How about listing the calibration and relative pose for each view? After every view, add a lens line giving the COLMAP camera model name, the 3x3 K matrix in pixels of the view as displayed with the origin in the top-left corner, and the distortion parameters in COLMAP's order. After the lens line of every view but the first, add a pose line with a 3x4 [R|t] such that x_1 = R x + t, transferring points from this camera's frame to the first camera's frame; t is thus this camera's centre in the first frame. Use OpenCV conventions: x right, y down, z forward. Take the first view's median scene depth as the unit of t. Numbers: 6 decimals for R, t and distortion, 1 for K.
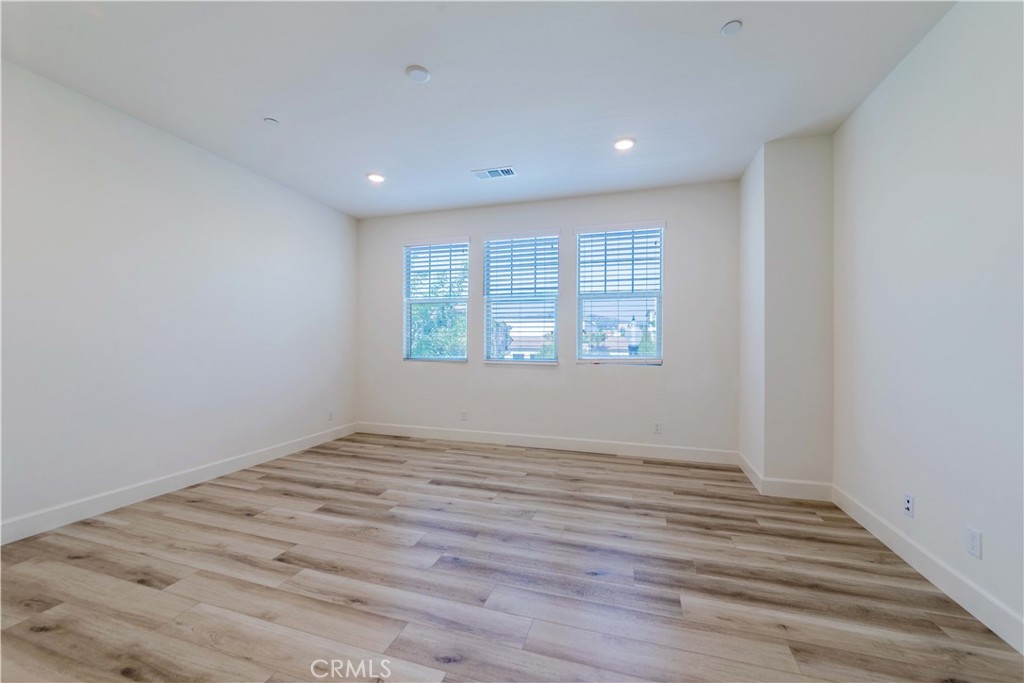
lens RADIAL K [[405.6, 0, 508.1], [0, 405.6, 346.5], [0, 0, 1]] dist [-0.008413, -0.000171]
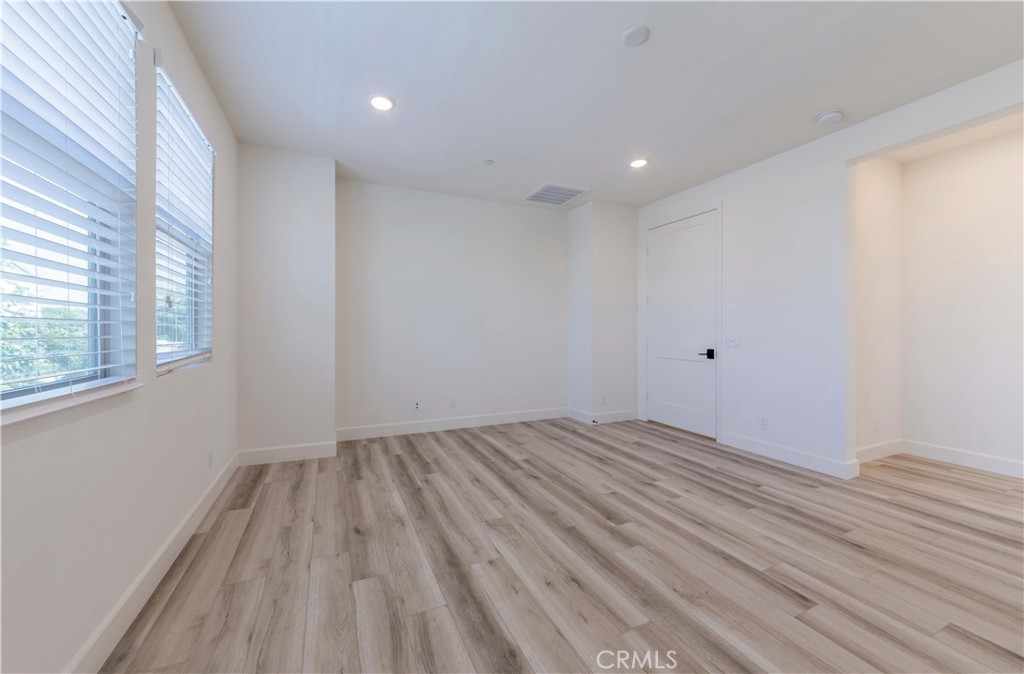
lens RADIAL K [[363.8, 0, 506.0], [0, 363.8, 328.5], [0, 0, 1]] dist [-0.004607, 0.000563]
pose [[-0.684985, -0.004061, 0.728546, -0.538205], [0.000010, 0.999984, 0.005583, -0.011582], [-0.728557, 0.003831, -0.684974, 1.522119]]
